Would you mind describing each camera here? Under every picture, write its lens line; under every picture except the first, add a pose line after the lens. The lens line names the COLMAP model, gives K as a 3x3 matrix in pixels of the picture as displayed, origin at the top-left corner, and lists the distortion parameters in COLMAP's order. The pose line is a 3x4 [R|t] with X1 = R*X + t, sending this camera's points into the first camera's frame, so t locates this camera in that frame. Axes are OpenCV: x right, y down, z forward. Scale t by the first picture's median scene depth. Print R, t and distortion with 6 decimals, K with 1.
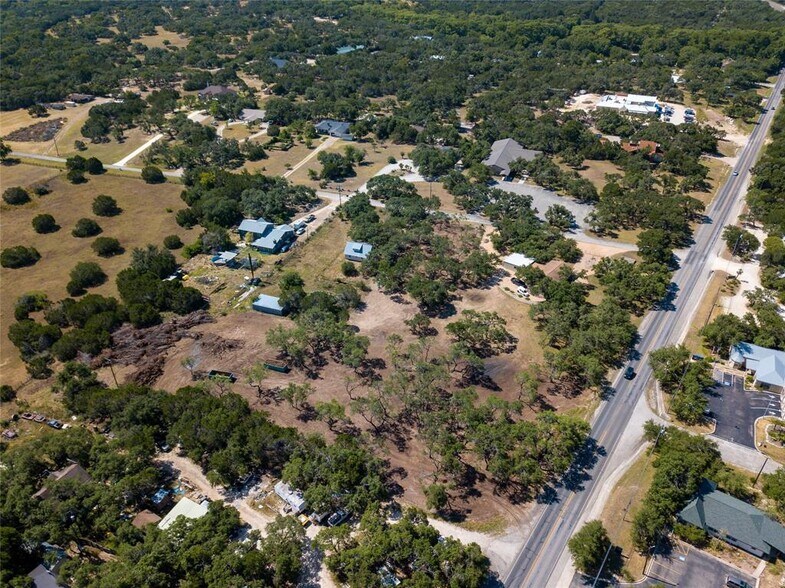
lens RADIAL K [[605.2, 0, 395.0], [0, 605.2, 292.0], [0, 0, 1]] dist [0.009105, -0.004592]
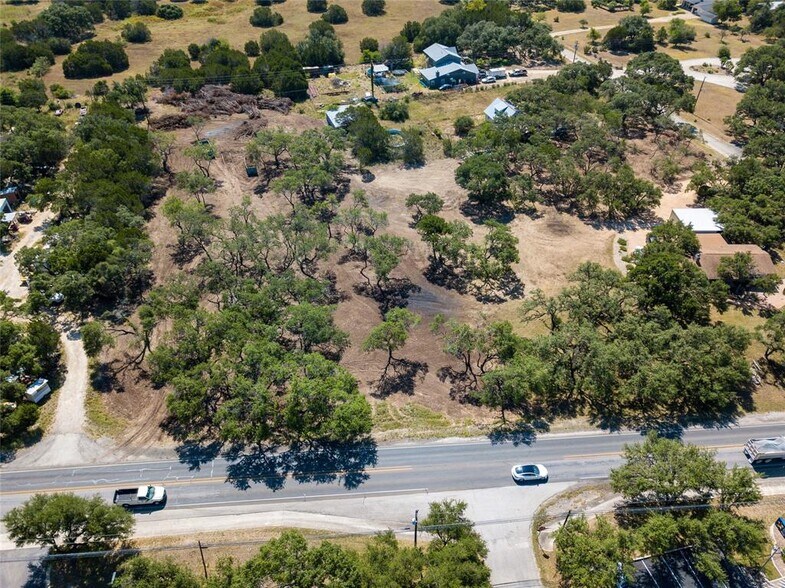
lens RADIAL K [[605.2, 0, 395.0], [0, 605.2, 292.0], [0, 0, 1]] dist [0.009105, -0.004592]
pose [[0.645806, 0.495055, -0.581253, 0.385899], [-0.422044, 0.865884, 0.268560, -0.026062], [0.636249, 0.071877, 0.768128, 0.389440]]
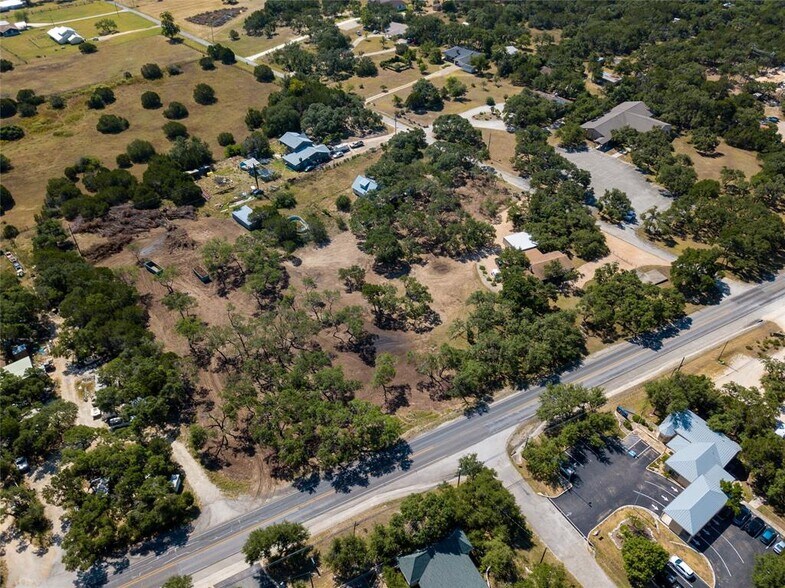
lens RADIAL K [[605.2, 0, 395.0], [0, 605.2, 292.0], [0, 0, 1]] dist [0.009105, -0.004592]
pose [[0.894647, 0.291018, -0.338992, 0.360774], [-0.249057, 0.954782, 0.162366, -0.078428], [0.370915, -0.060832, 0.926672, 0.118980]]
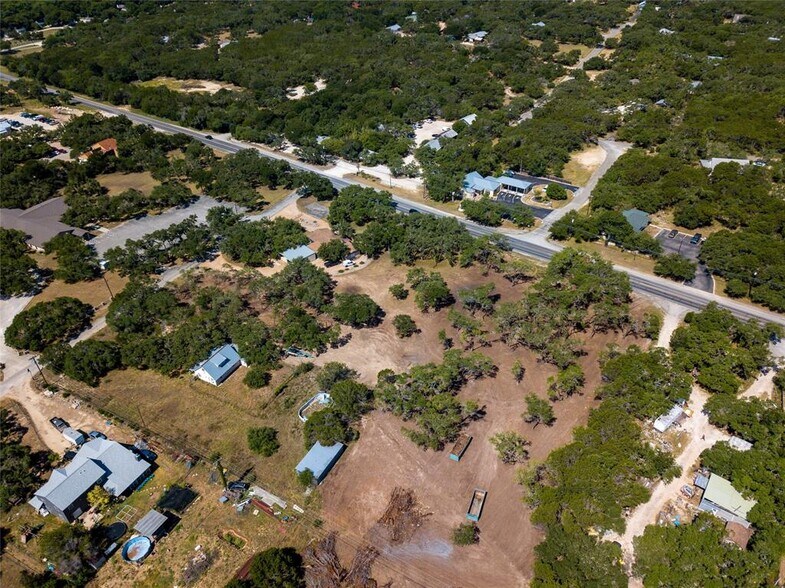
lens RADIAL K [[605.2, 0, 395.0], [0, 605.2, 292.0], [0, 0, 1]] dist [0.009105, -0.004592]
pose [[0.136837, -0.574093, 0.807275, -0.571055], [0.563080, 0.715558, 0.413423, -0.314126], [-0.814995, 0.397988, 0.421175, 0.502236]]
